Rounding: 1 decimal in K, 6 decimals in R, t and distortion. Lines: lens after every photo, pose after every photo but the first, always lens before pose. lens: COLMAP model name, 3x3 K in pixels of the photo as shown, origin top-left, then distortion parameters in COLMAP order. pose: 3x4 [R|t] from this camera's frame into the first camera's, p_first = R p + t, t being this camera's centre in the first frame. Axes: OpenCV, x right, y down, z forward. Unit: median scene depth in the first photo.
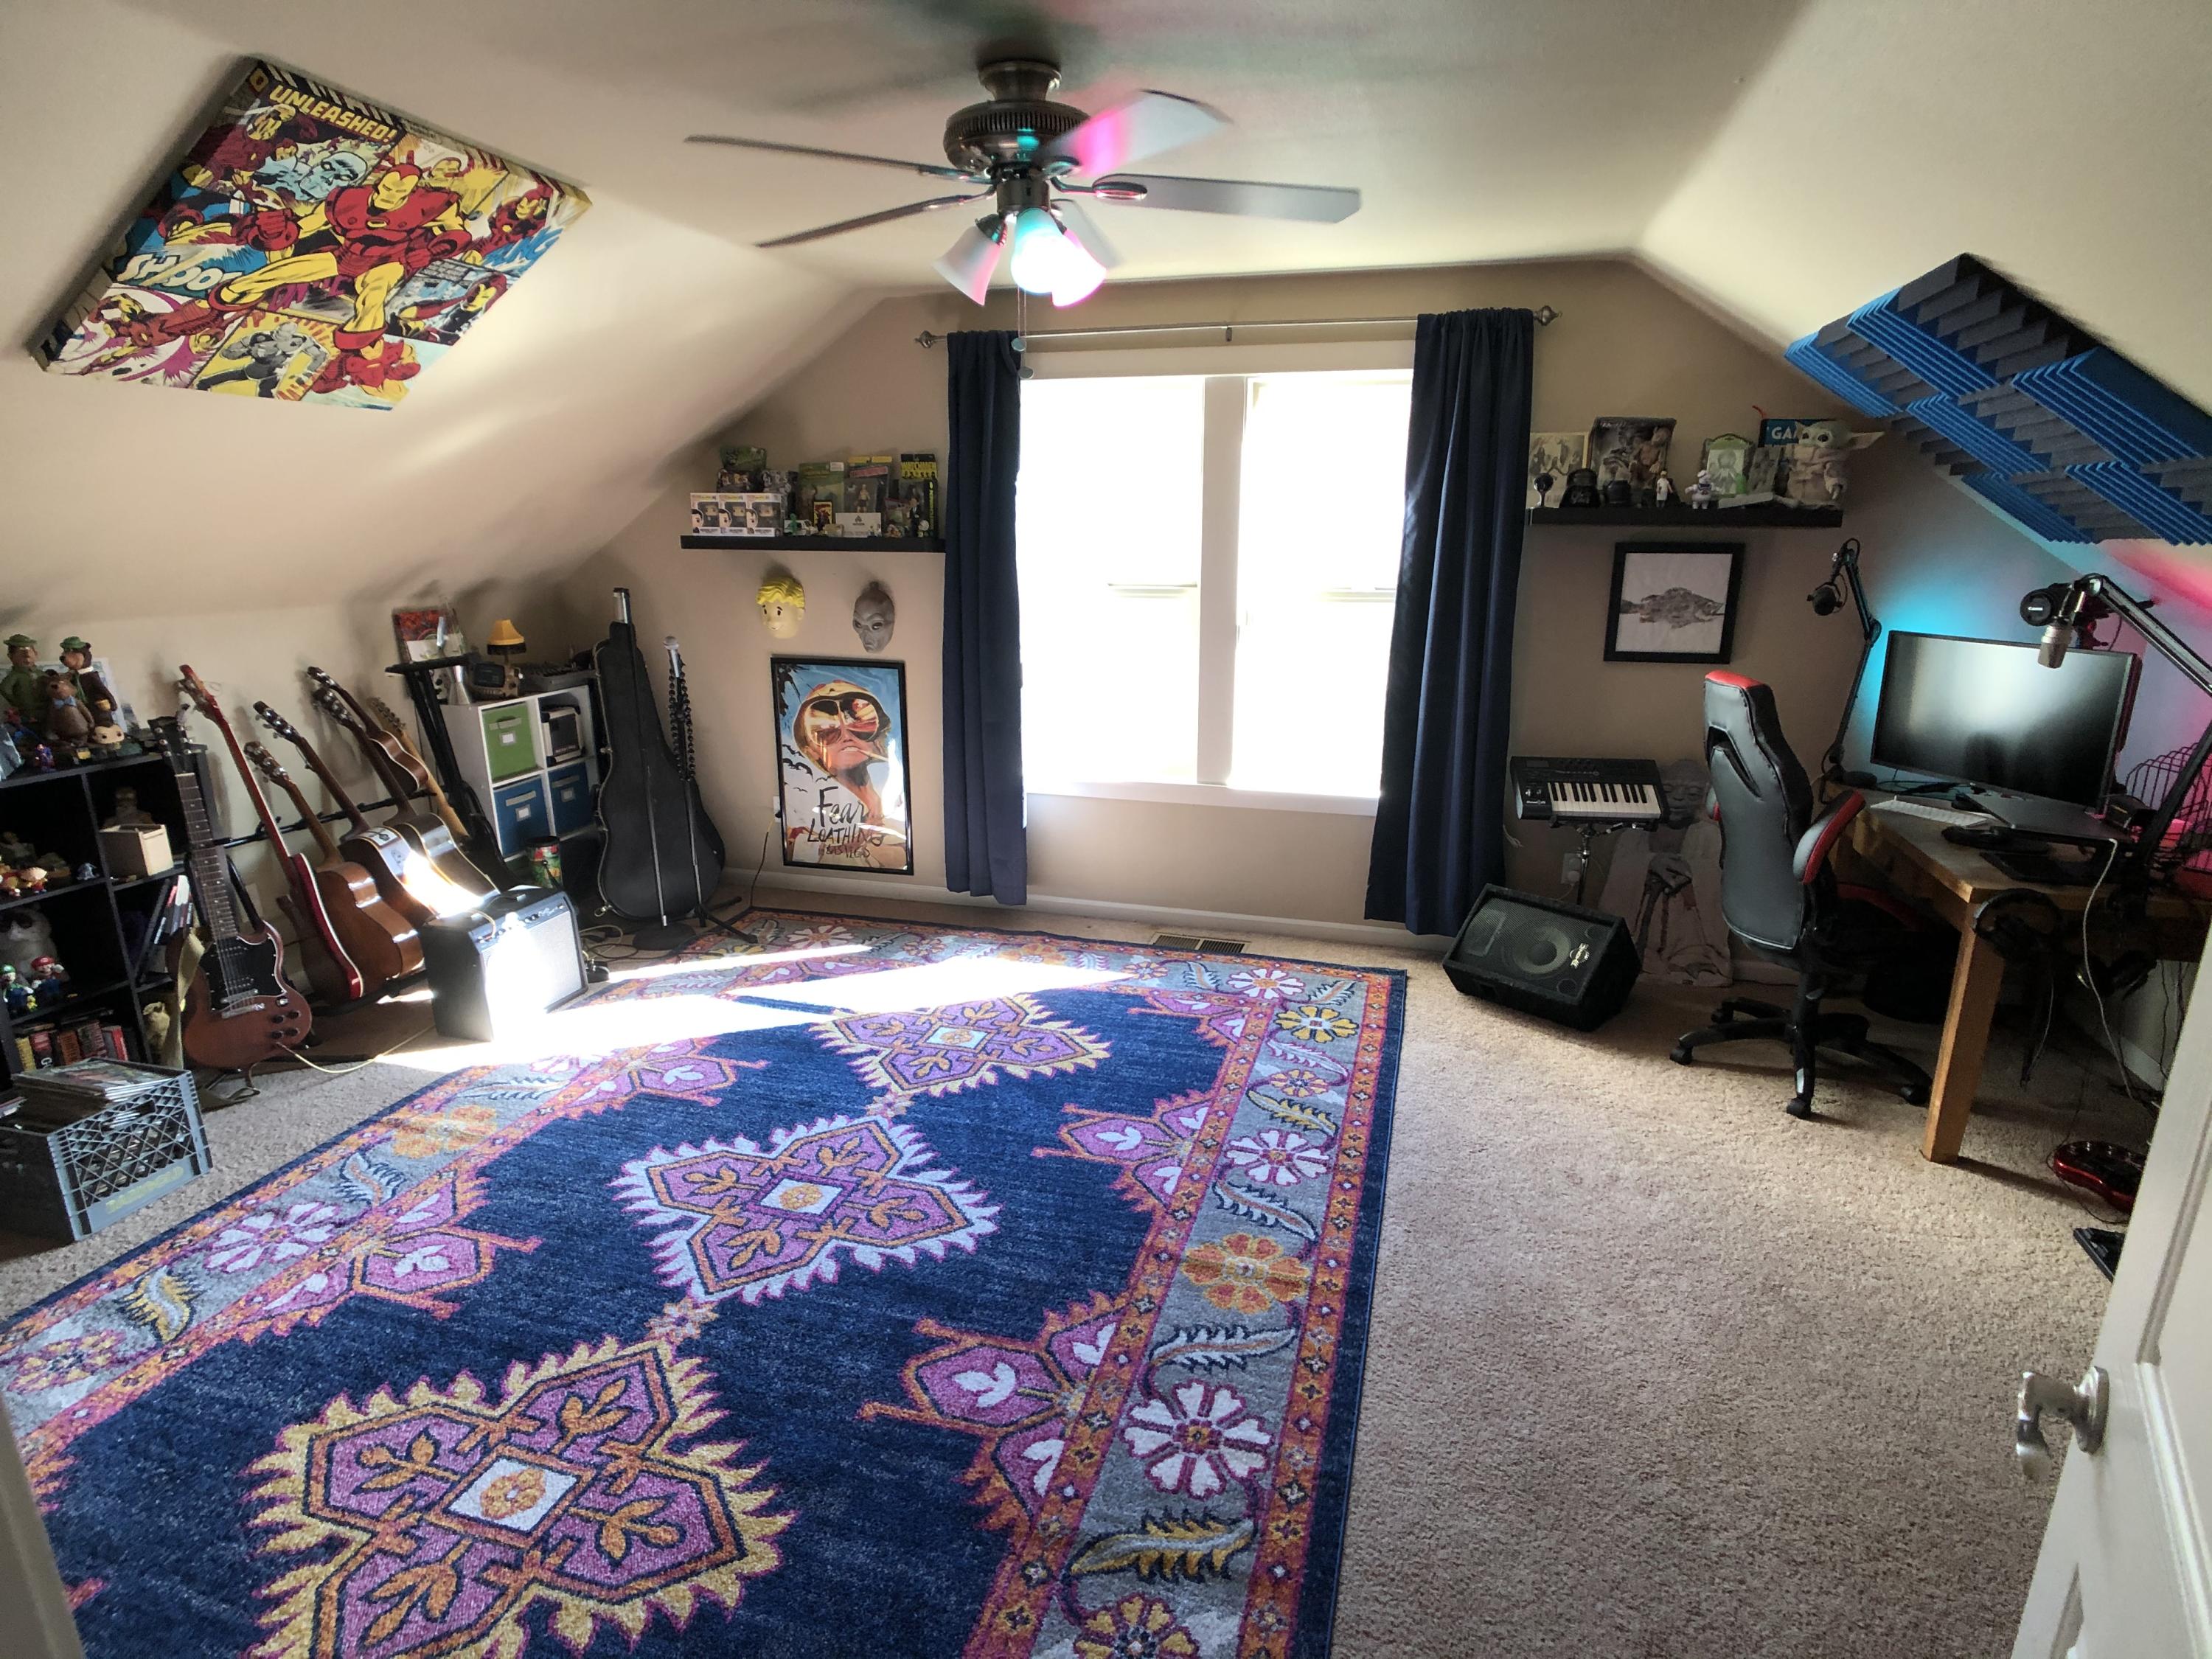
lens RADIAL K [[1178.9, 0, 1104.8], [0, 1178.9, 833.1], [0, 0, 1]] dist [-0.022581, 0.009490]
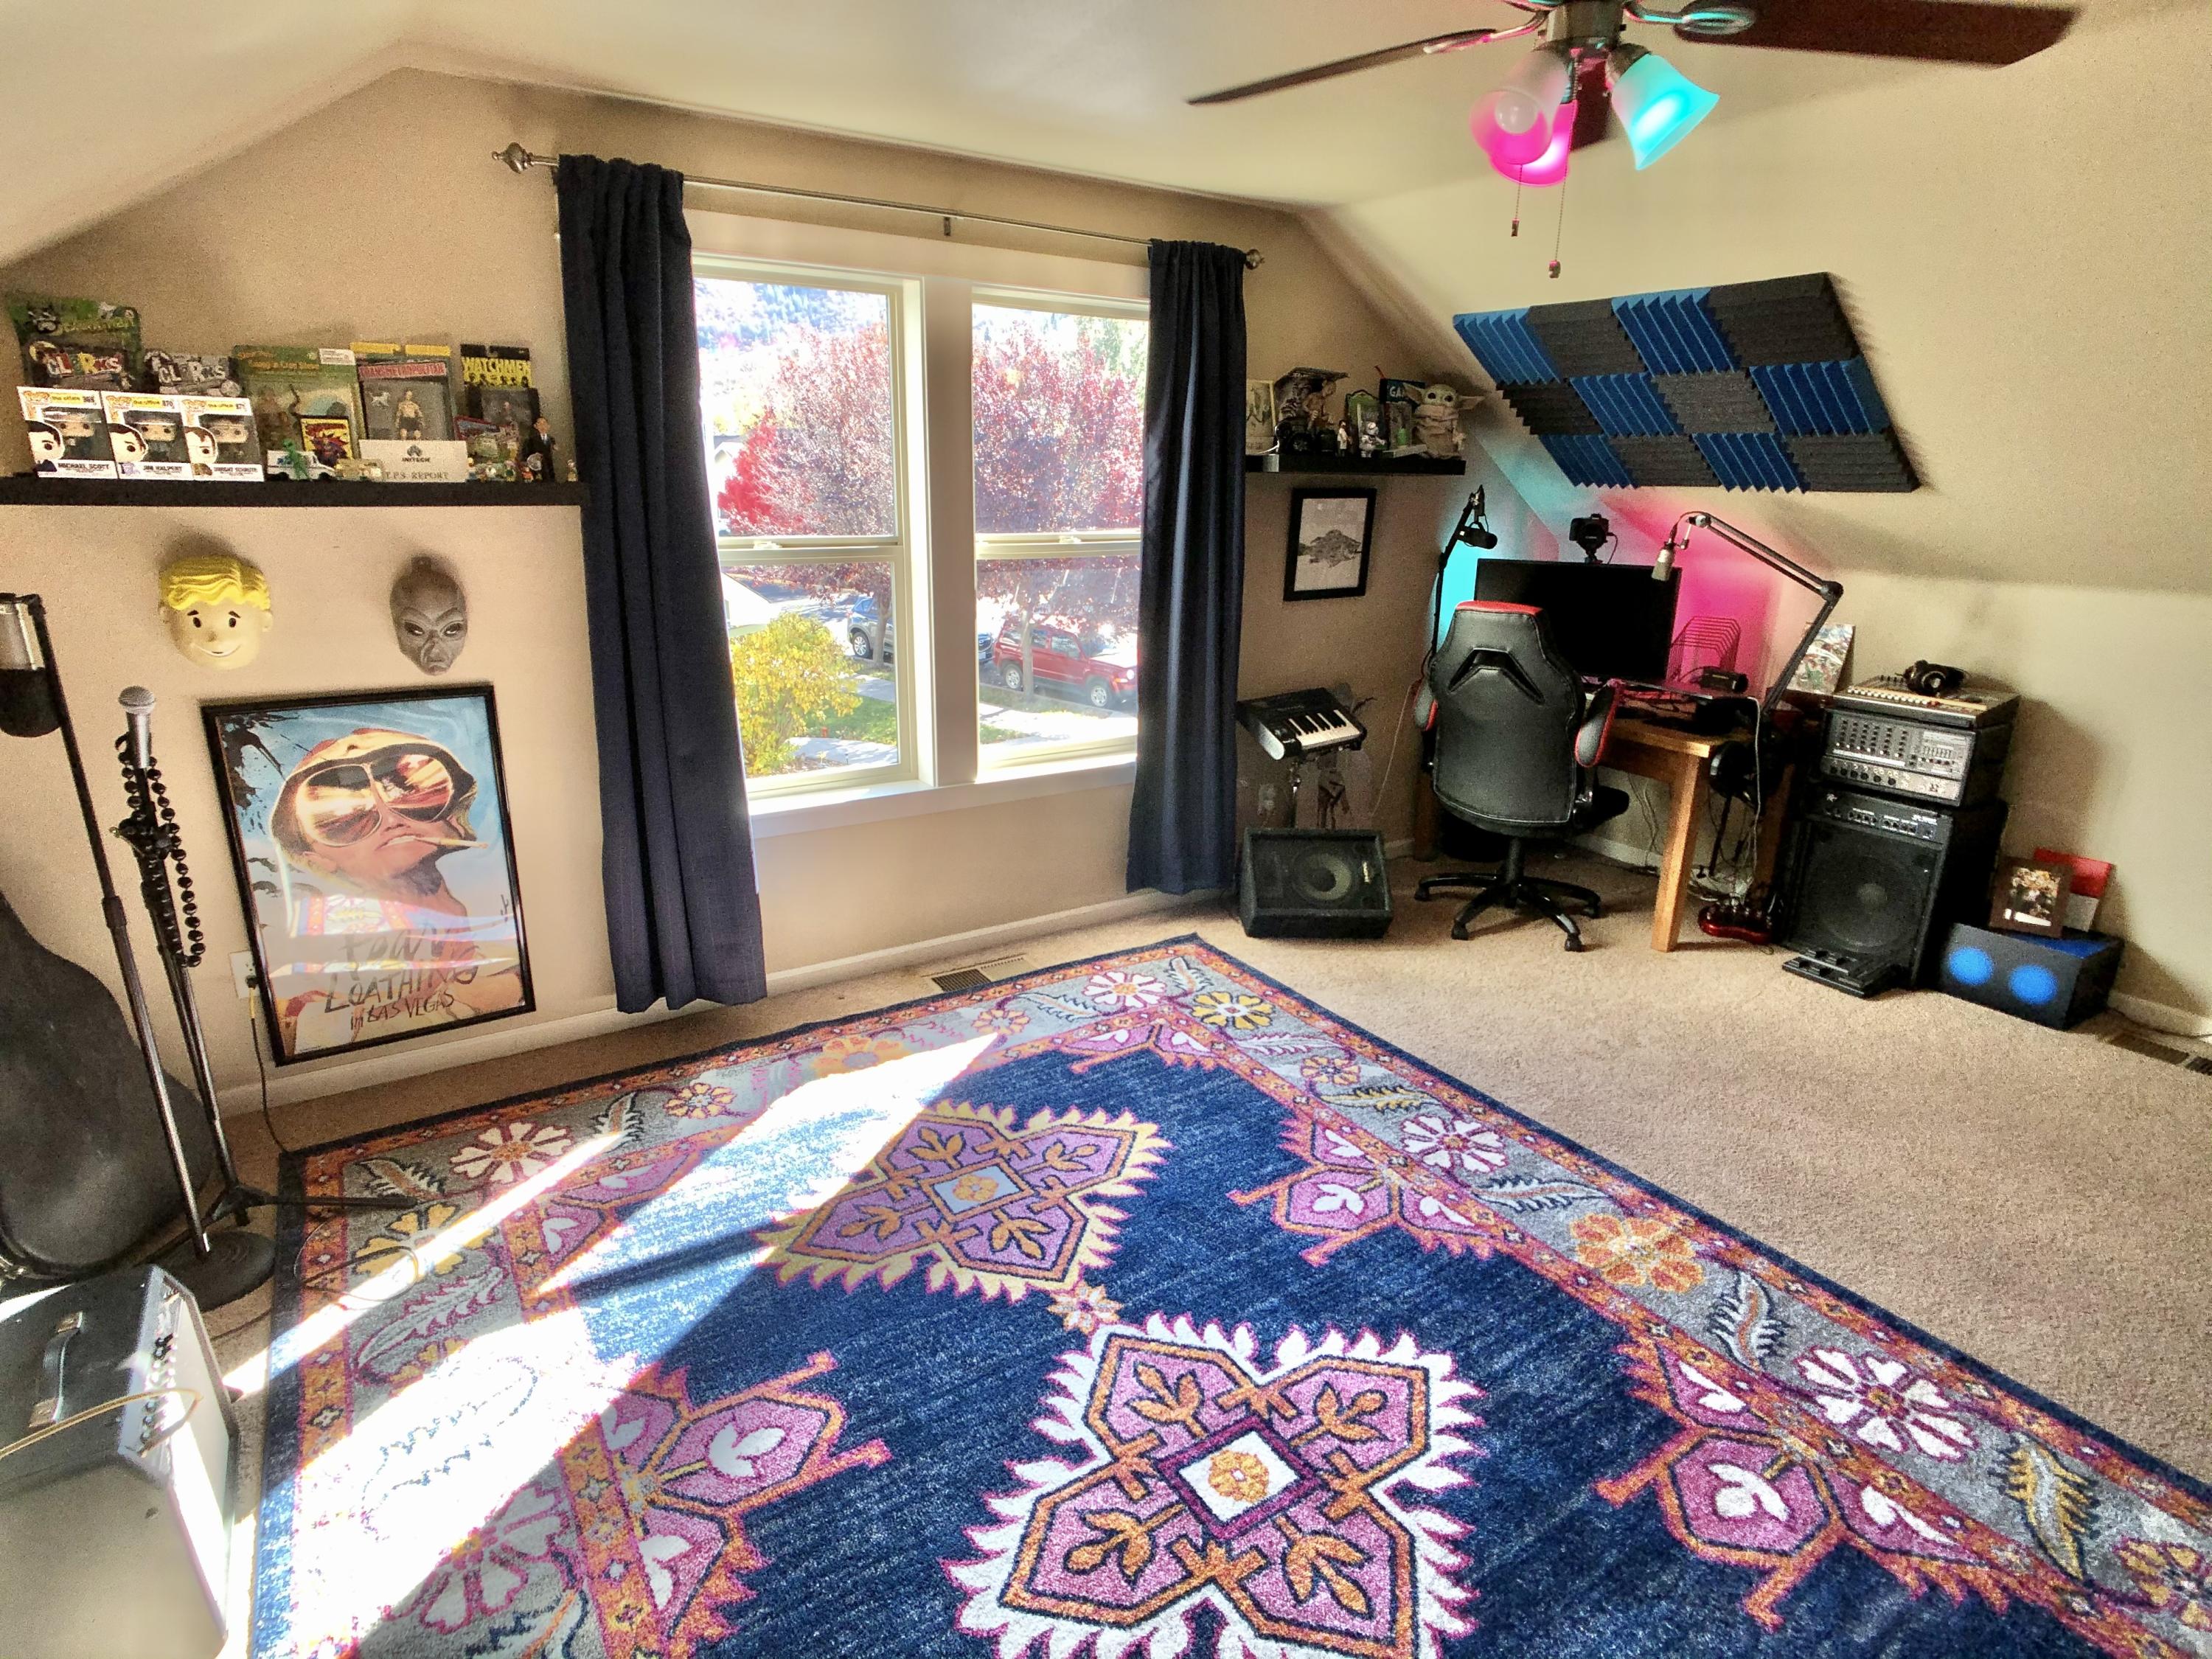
lens RADIAL K [[1178.9, 0, 1108.9], [0, 1178.9, 836.9], [0, 0, 1]] dist [-0.022581, 0.009490]
pose [[0.655915, -0.215721, 0.723353, -0.496058], [0.177687, 0.975490, 0.129793, -0.104334], [-0.733623, 0.043397, 0.678170, 0.401695]]
